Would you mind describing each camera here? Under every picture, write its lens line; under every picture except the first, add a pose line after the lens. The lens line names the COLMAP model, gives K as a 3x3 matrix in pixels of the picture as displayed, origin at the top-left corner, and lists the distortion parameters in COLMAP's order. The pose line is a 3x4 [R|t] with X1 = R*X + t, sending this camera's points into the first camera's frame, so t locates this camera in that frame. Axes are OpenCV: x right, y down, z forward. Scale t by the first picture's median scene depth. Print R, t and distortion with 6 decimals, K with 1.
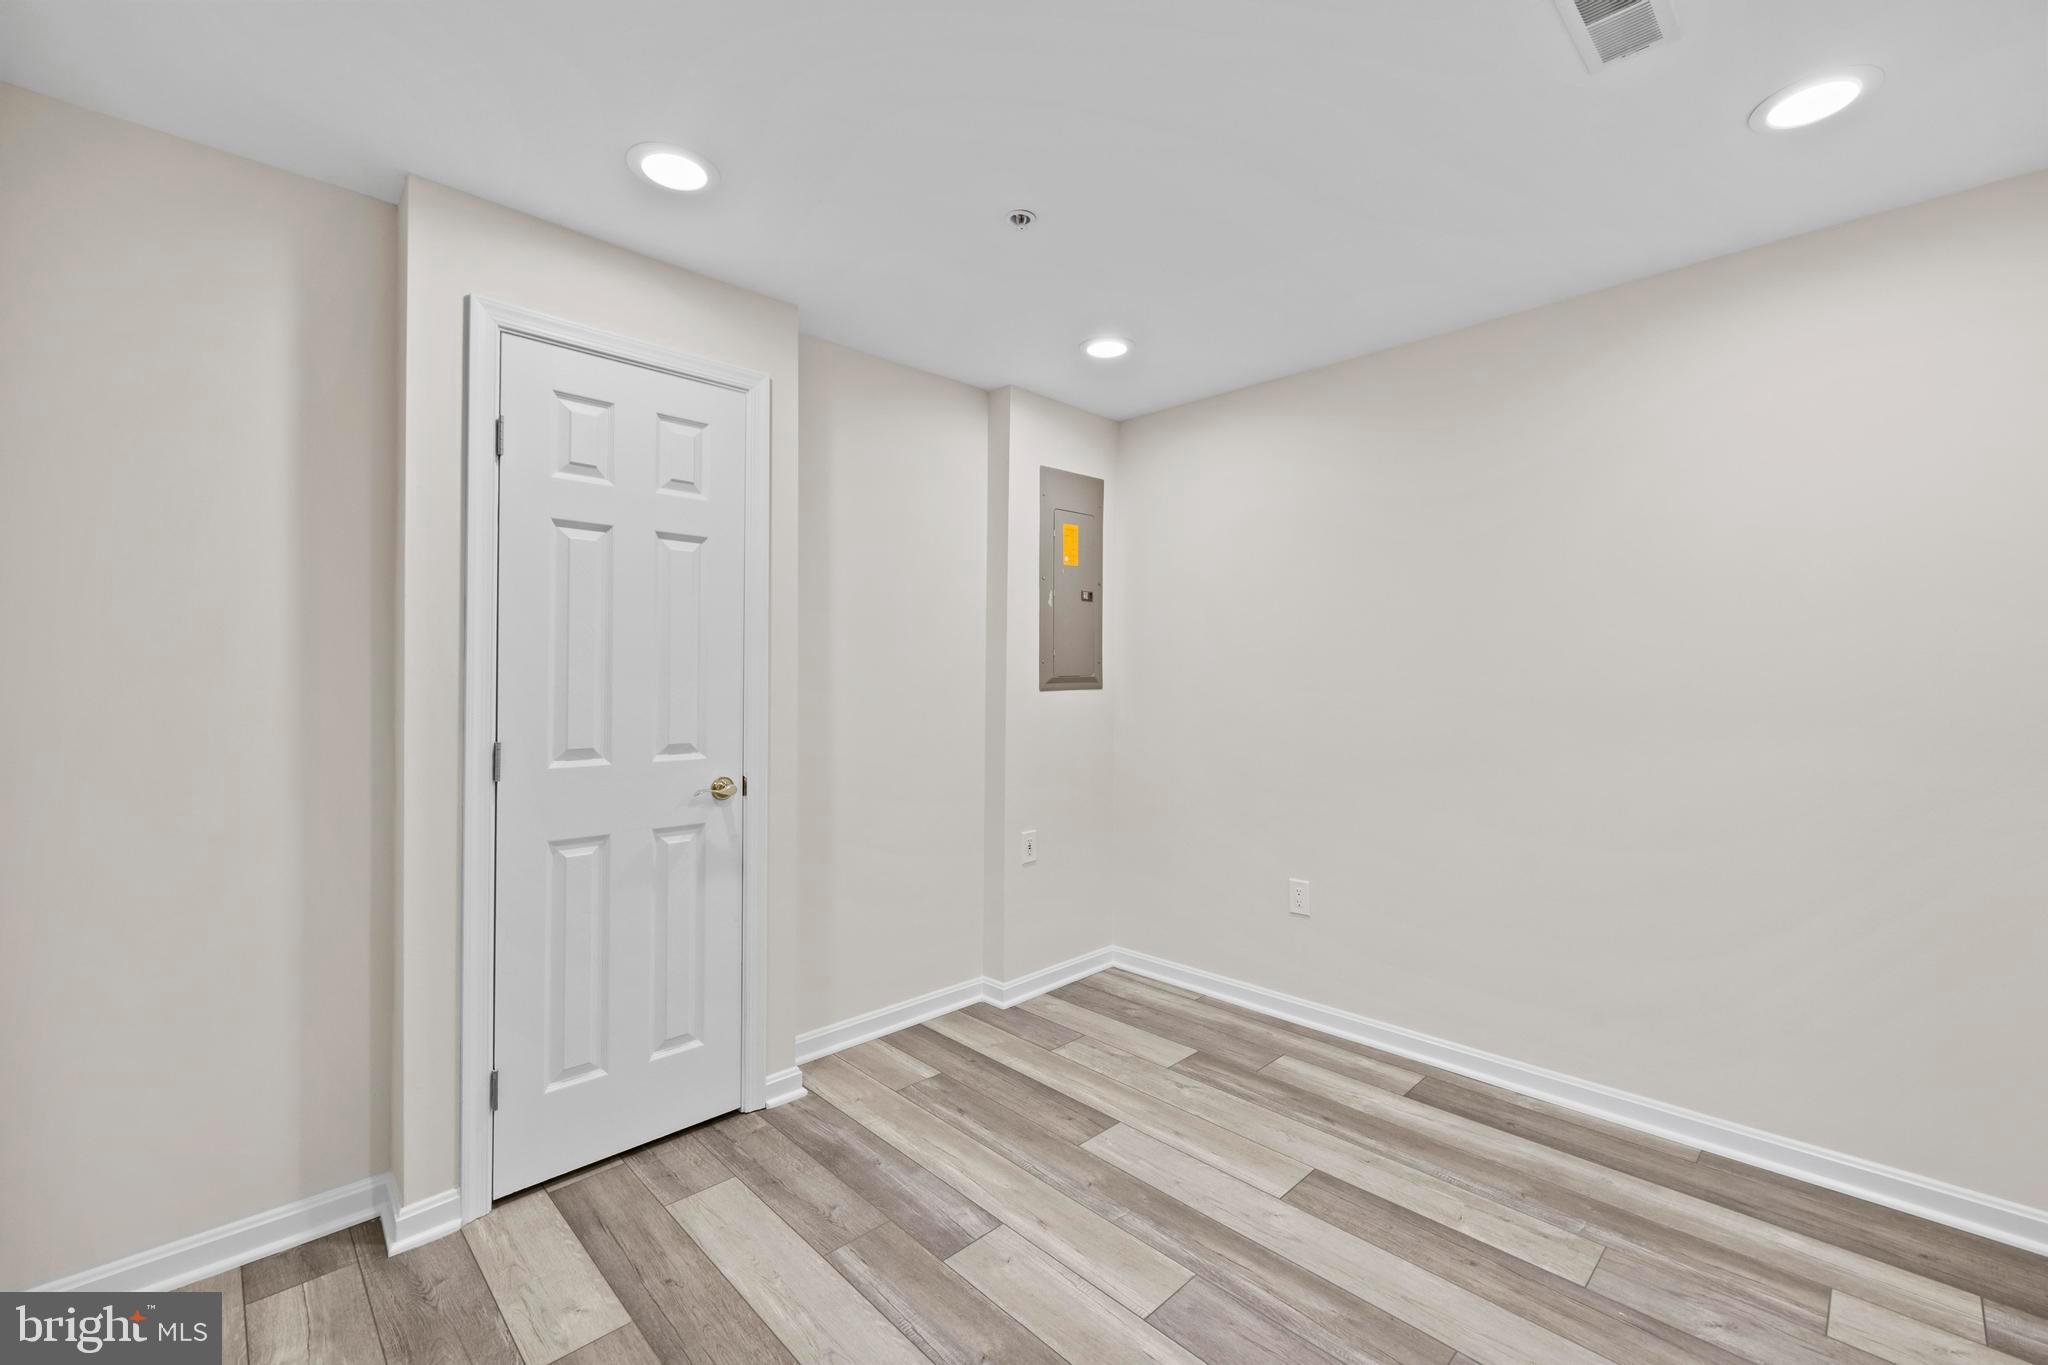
lens RADIAL K [[806.8, 0, 1014.1], [0, 806.8, 677.5], [0, 0, 1]] dist [-0.006293, 0.001374]
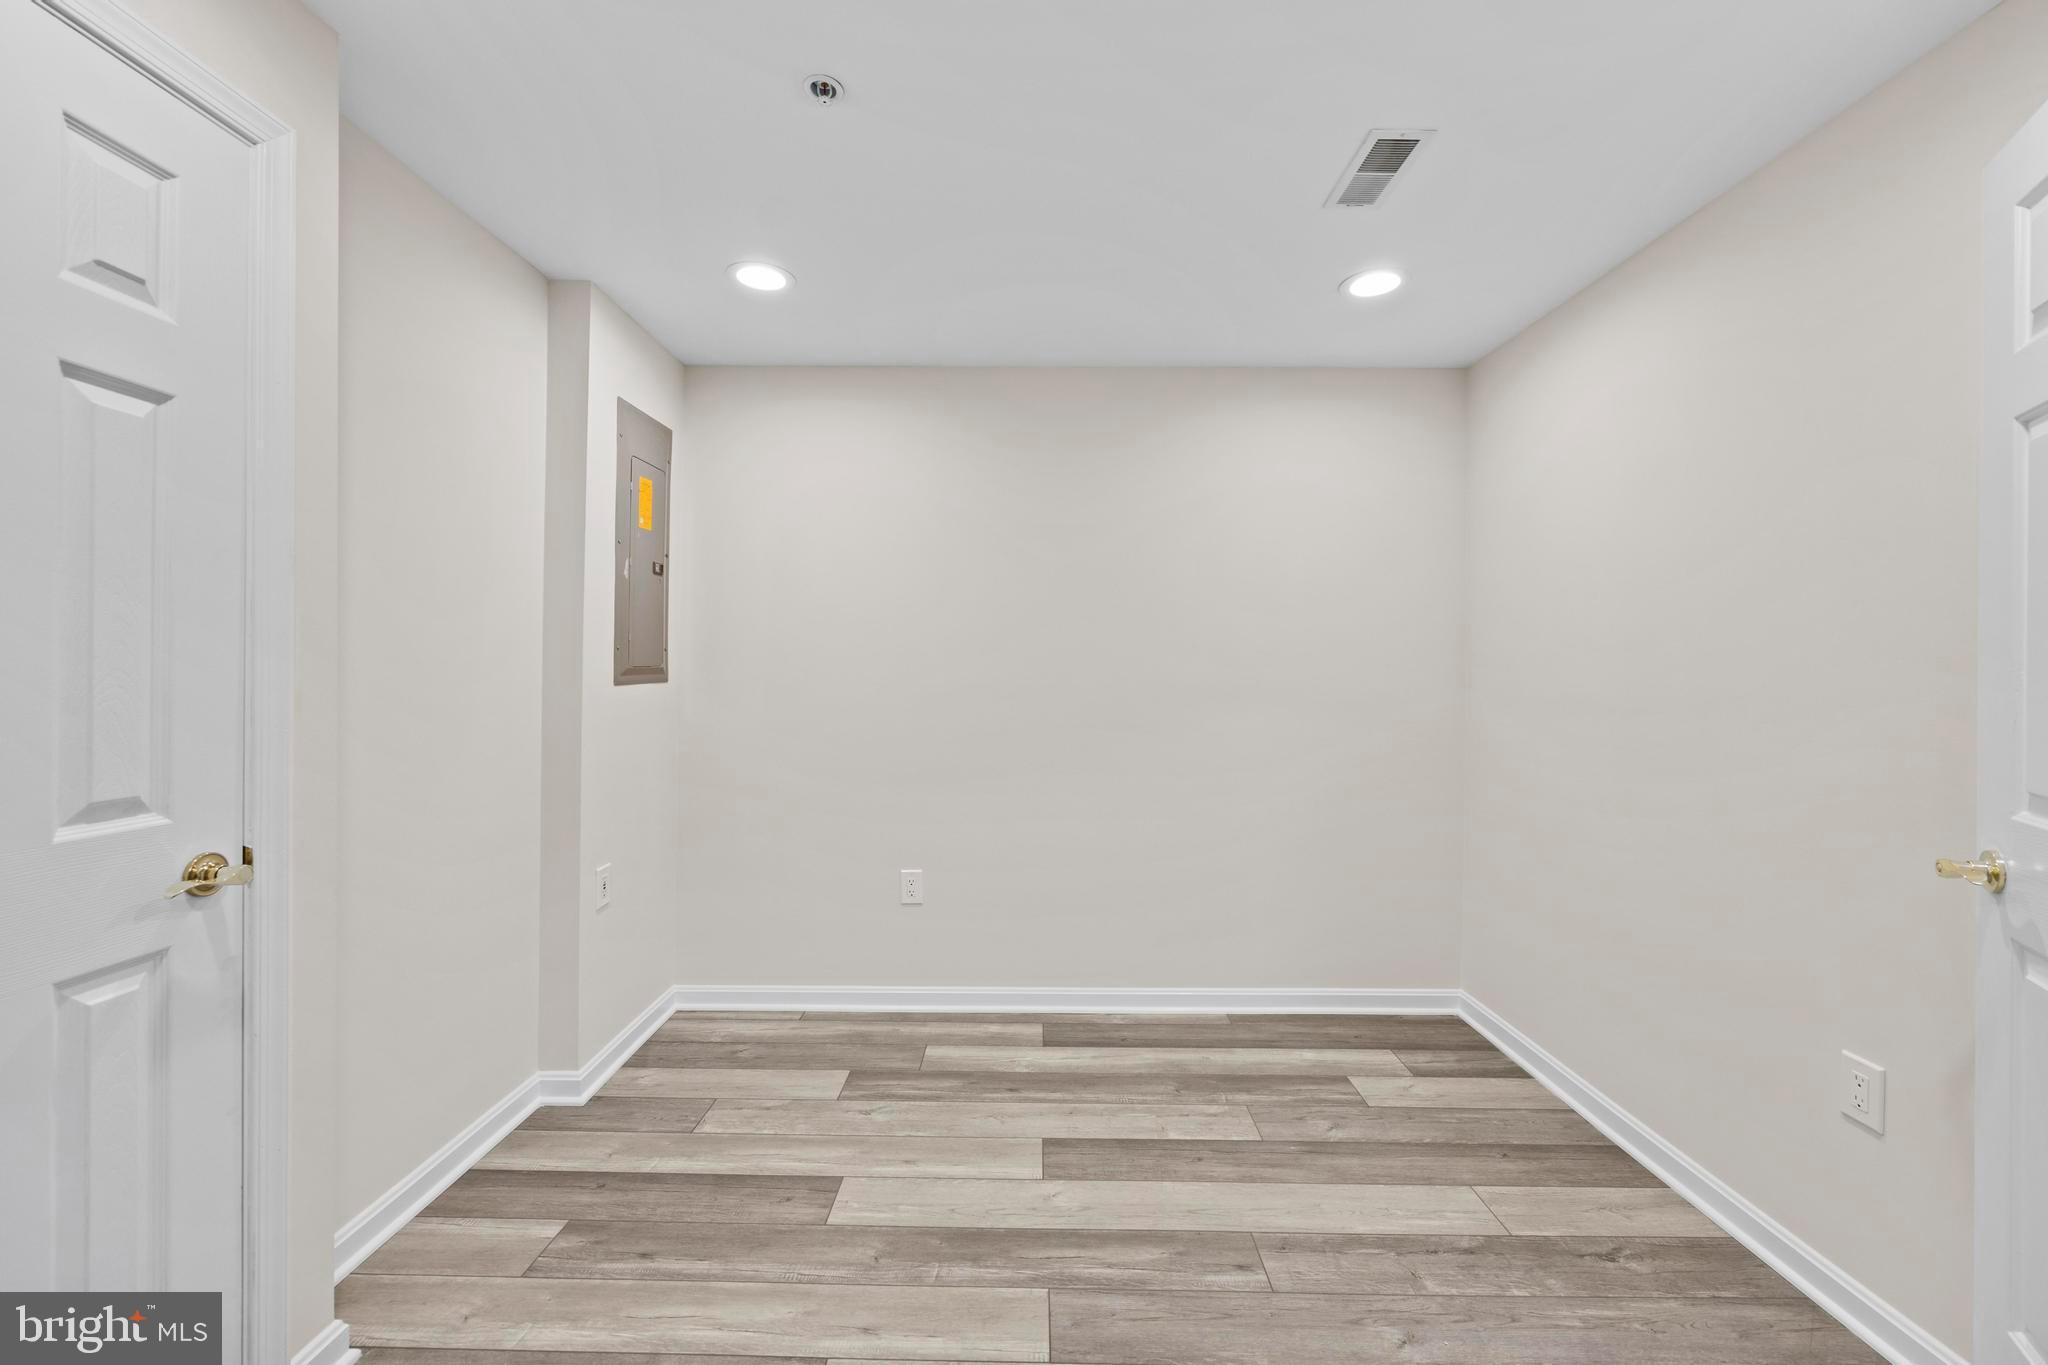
lens RADIAL K [[806.8, 0, 1024.4], [0, 806.8, 678.3], [0, 0, 1]] dist [-0.006293, 0.001374]
pose [[0.720959, -0.004230, 0.692965, -0.343775], [-0.004259, 0.999935, 0.010535, -0.000156], [-0.692965, -0.010547, 0.720894, 0.248166]]
